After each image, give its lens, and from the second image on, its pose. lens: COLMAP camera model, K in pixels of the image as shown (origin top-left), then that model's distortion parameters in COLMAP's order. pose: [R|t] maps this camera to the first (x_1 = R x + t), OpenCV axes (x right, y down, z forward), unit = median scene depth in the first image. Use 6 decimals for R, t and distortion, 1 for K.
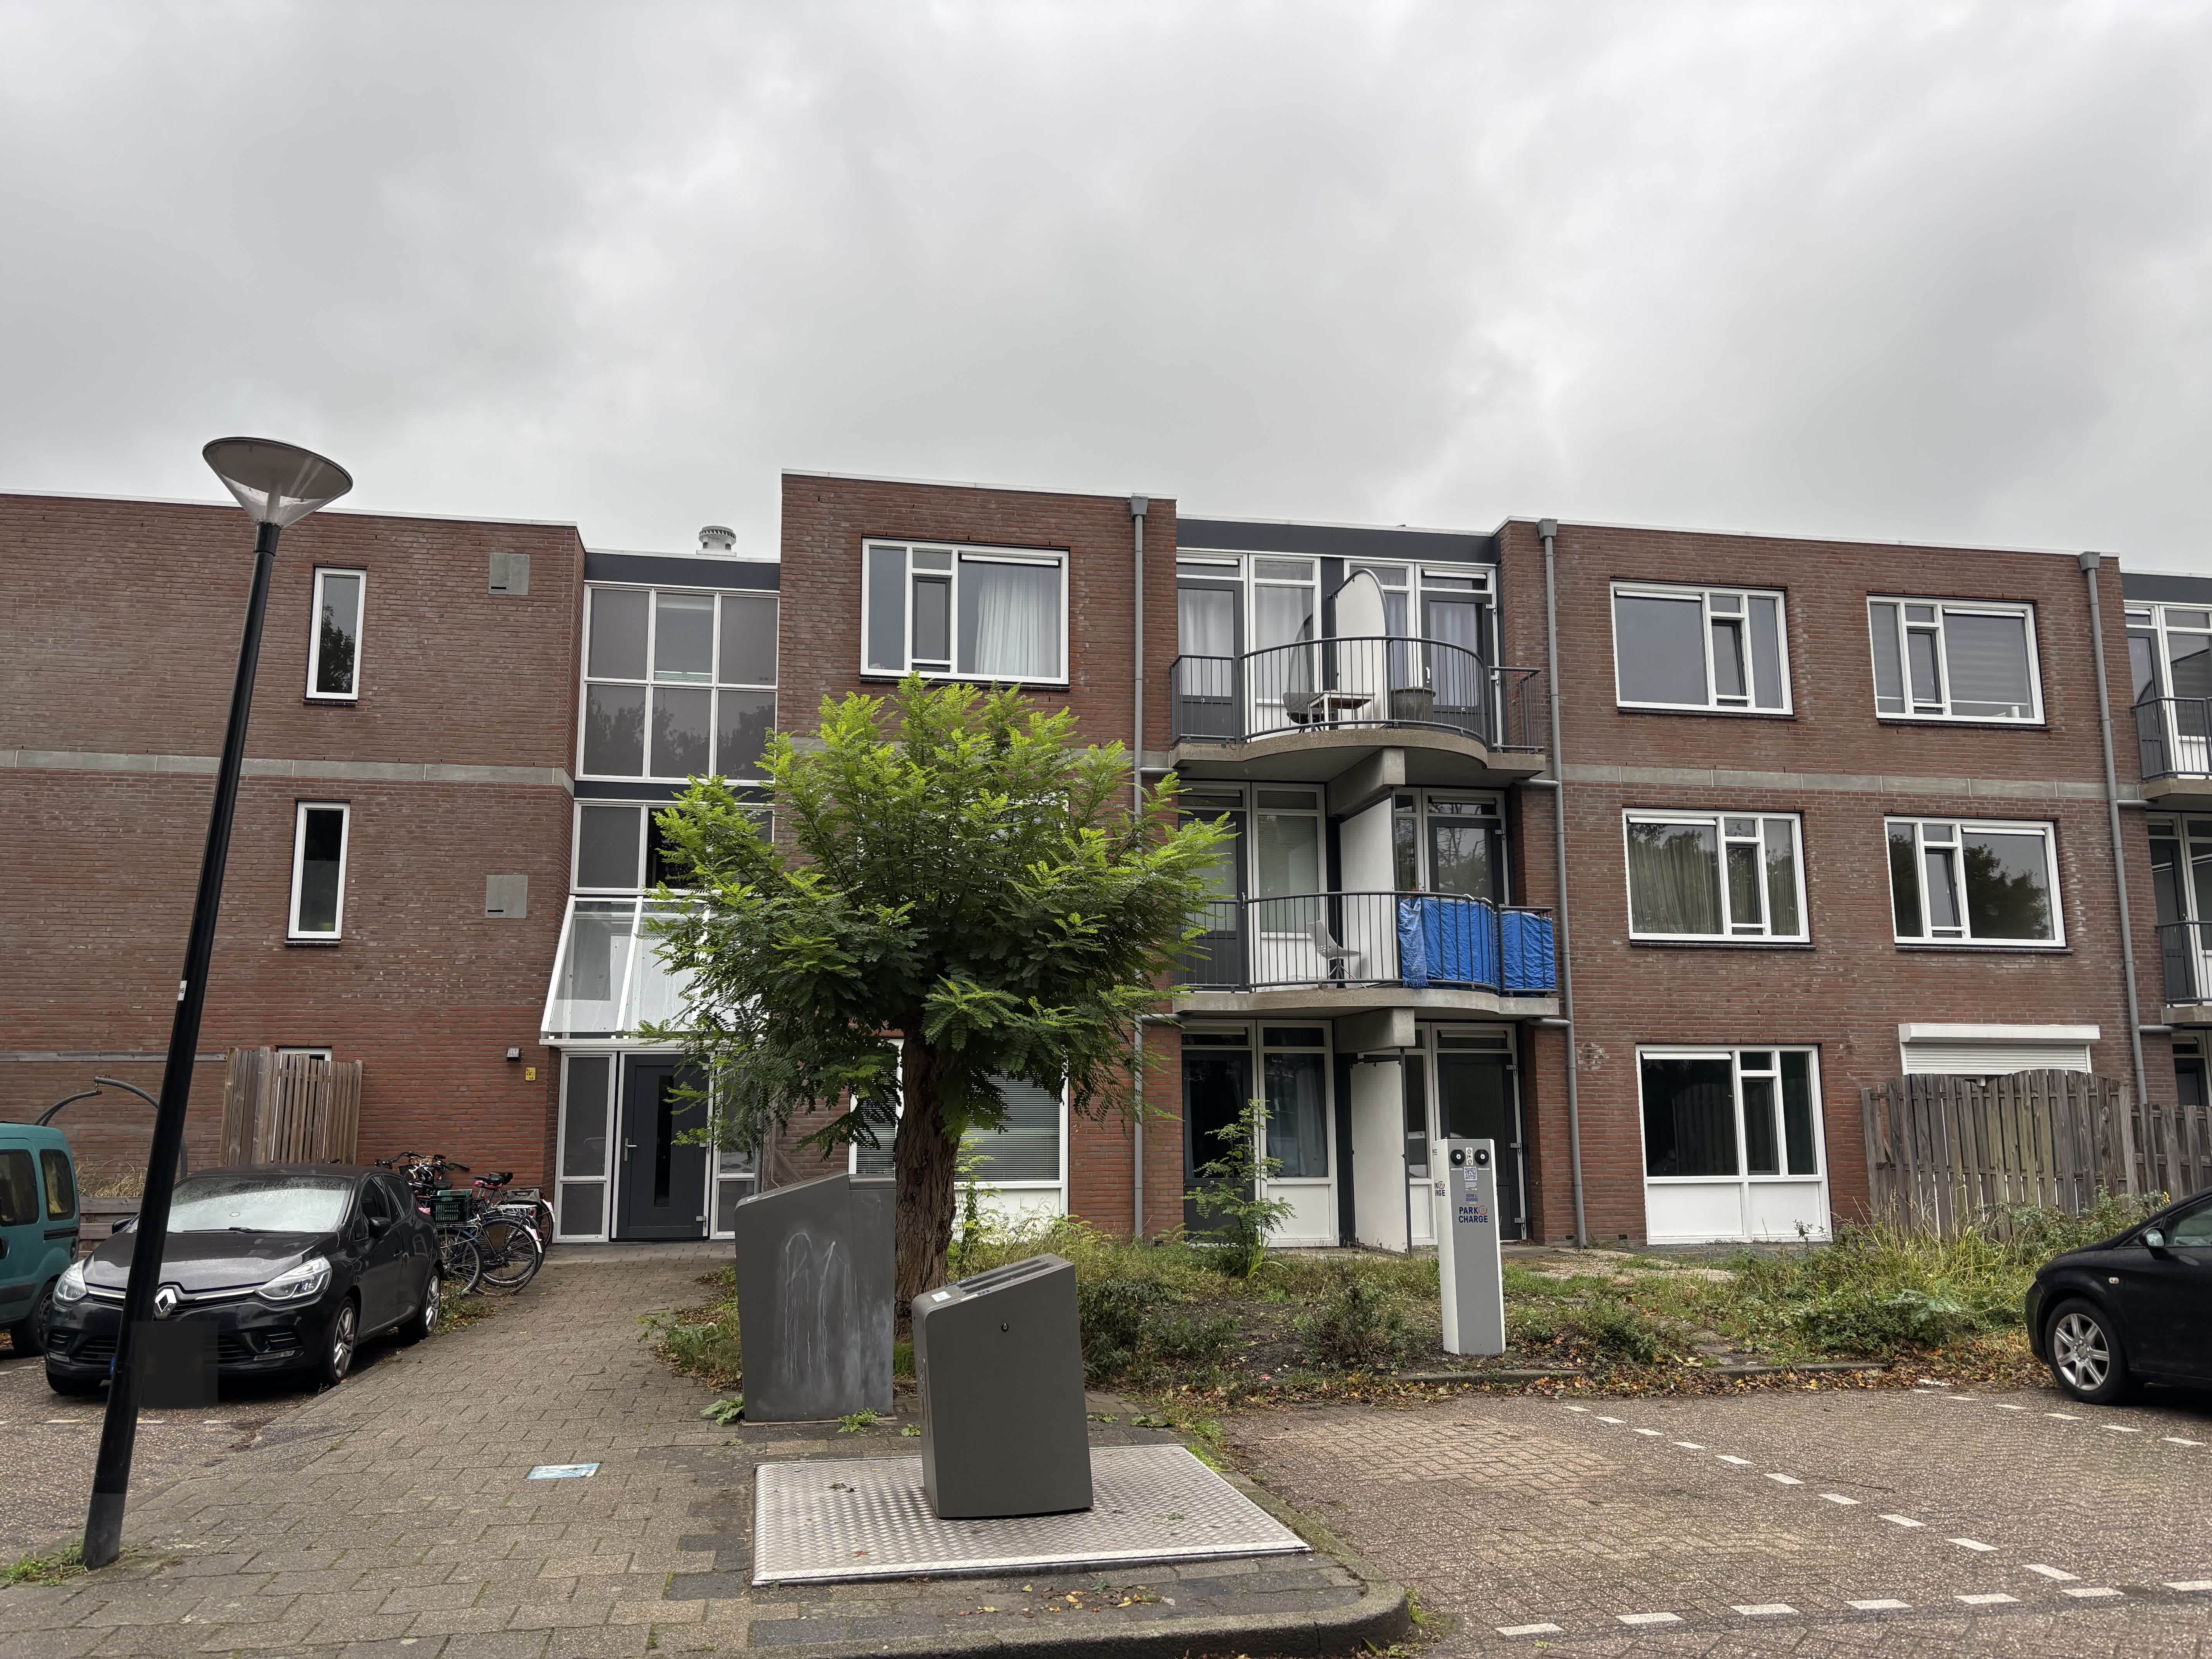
lens RADIAL K [[1727.6, 0, 1114.0], [0, 1727.6, 821.7], [0, 0, 1]] dist [0.026710, -0.010212]
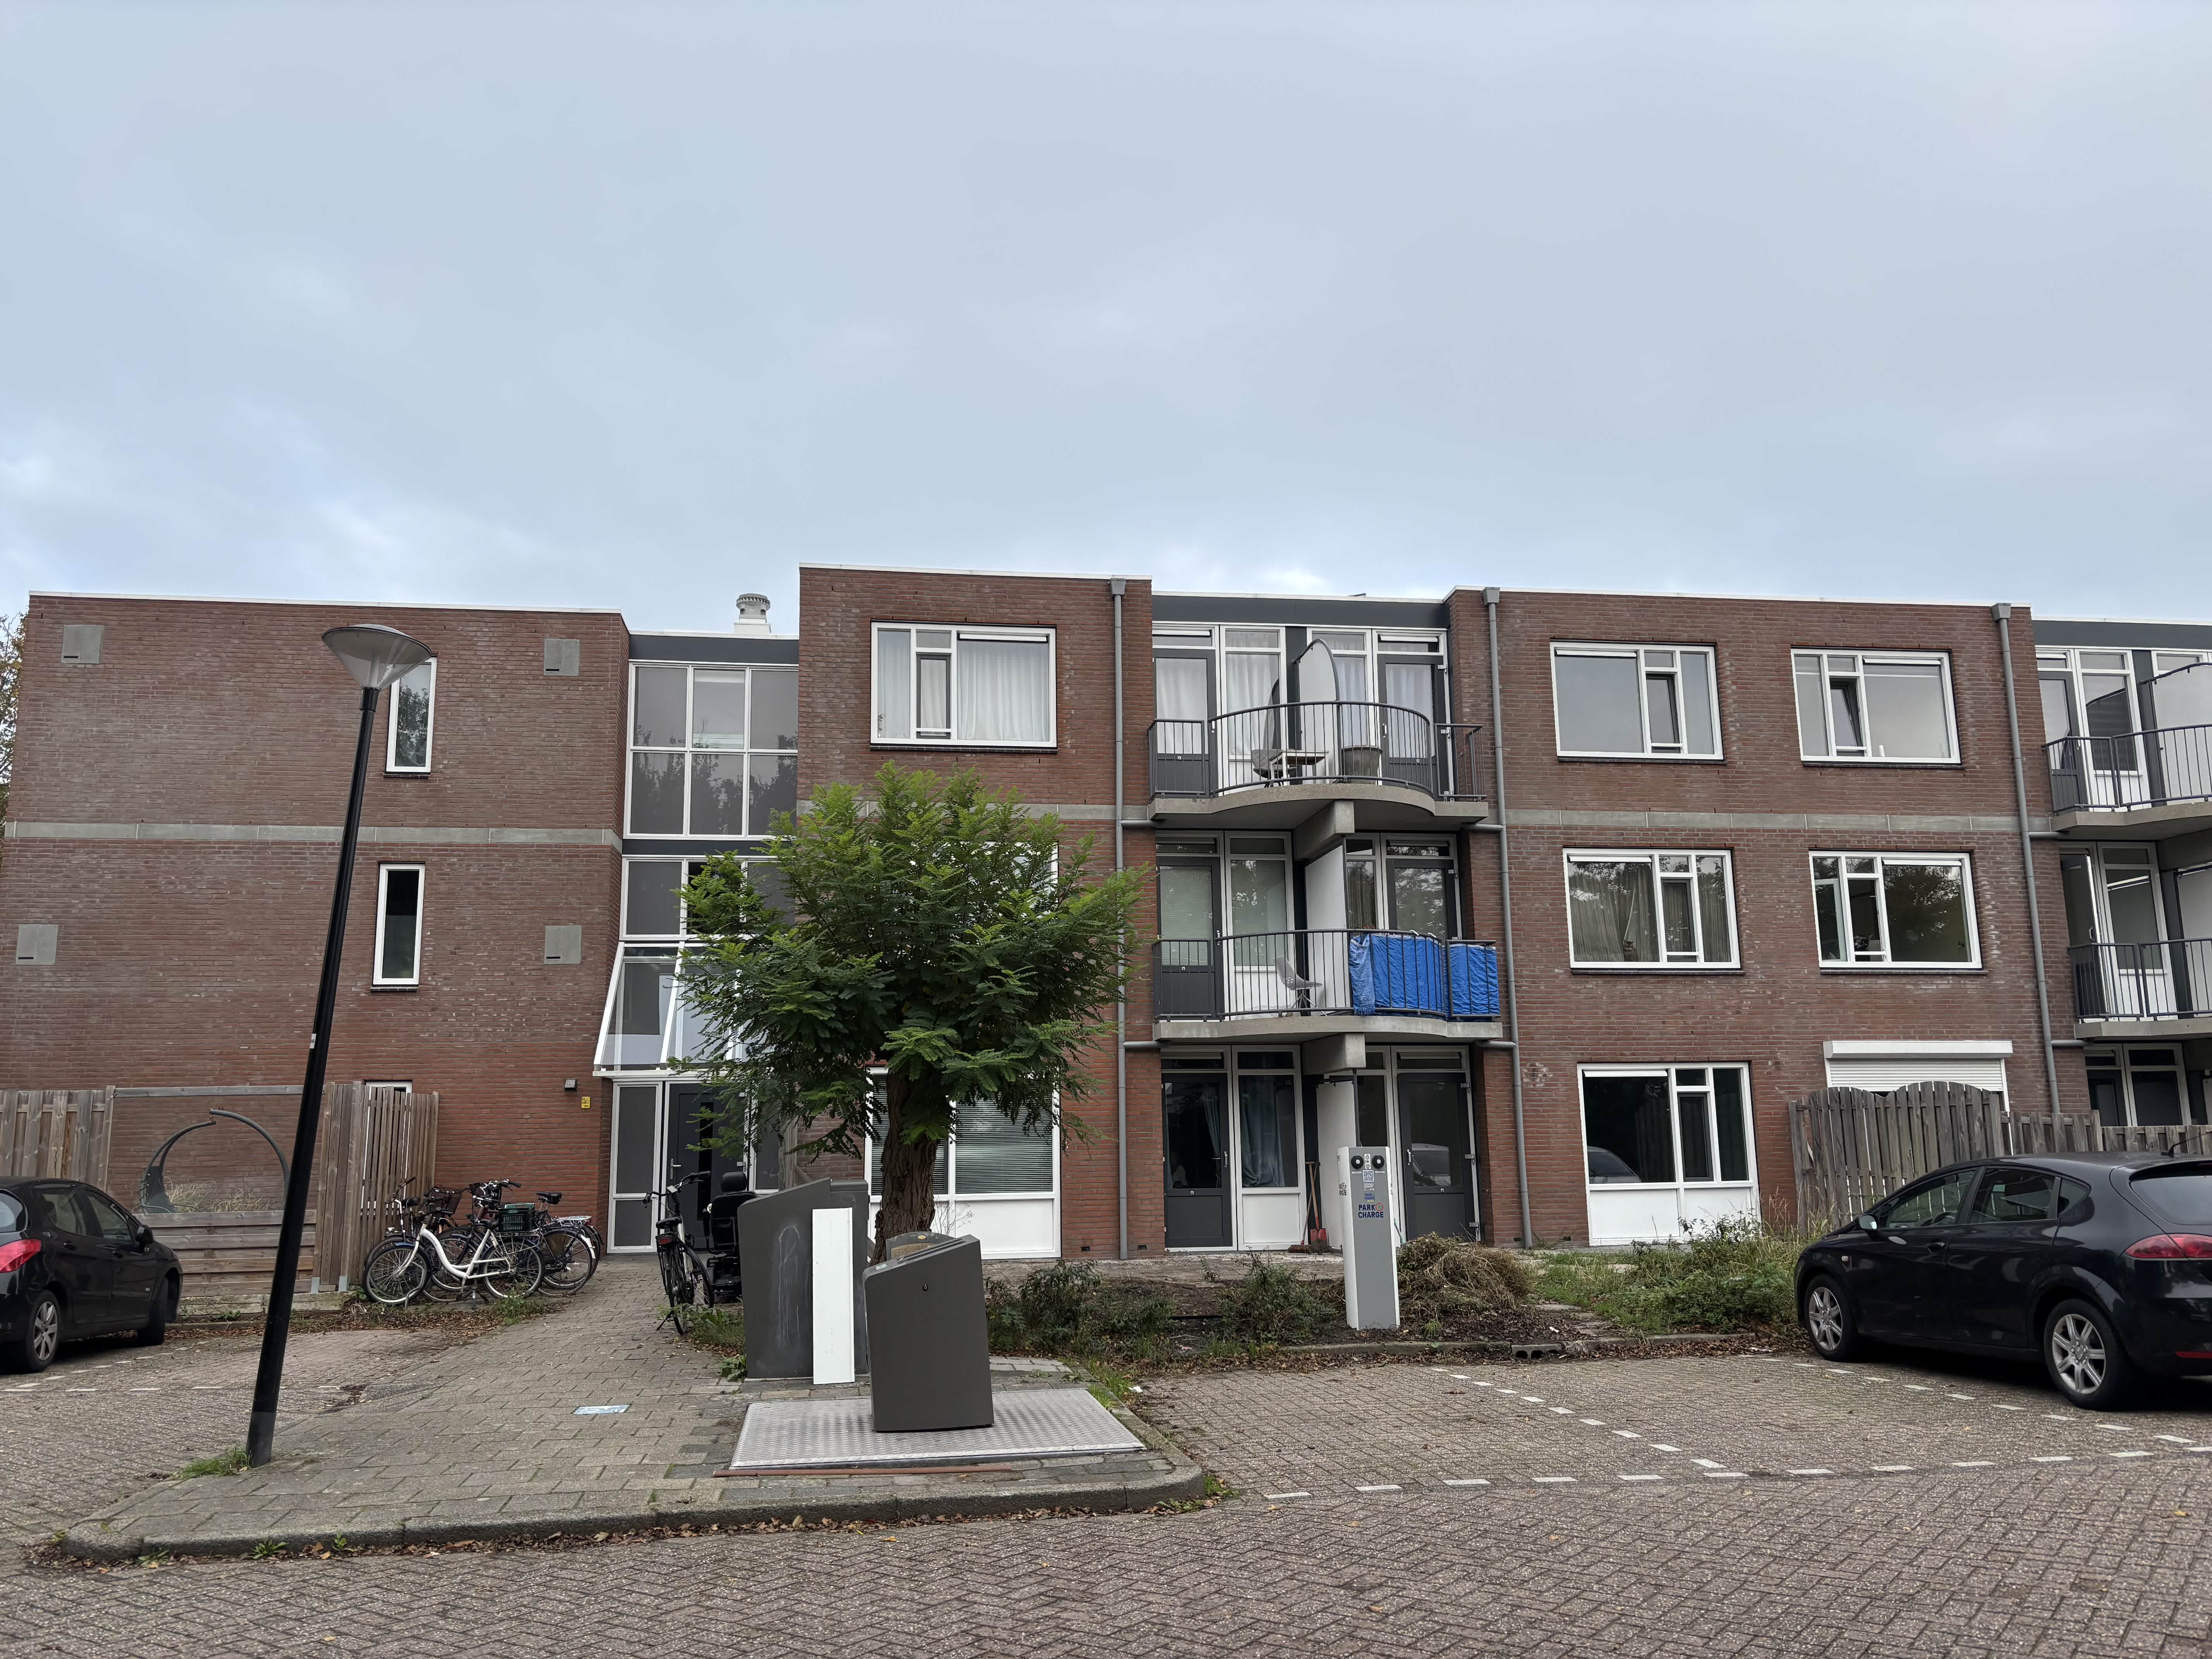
lens RADIAL K [[1727.6, 0, 1110.5], [0, 1727.6, 818.4], [0, 0, 1]] dist [0.026710, -0.010212]
pose [[0.999218, -0.017735, -0.035350, 0.045811], [0.017197, 0.999733, -0.015463, -0.015079], [0.035614, 0.014843, 0.999255, -0.111994]]
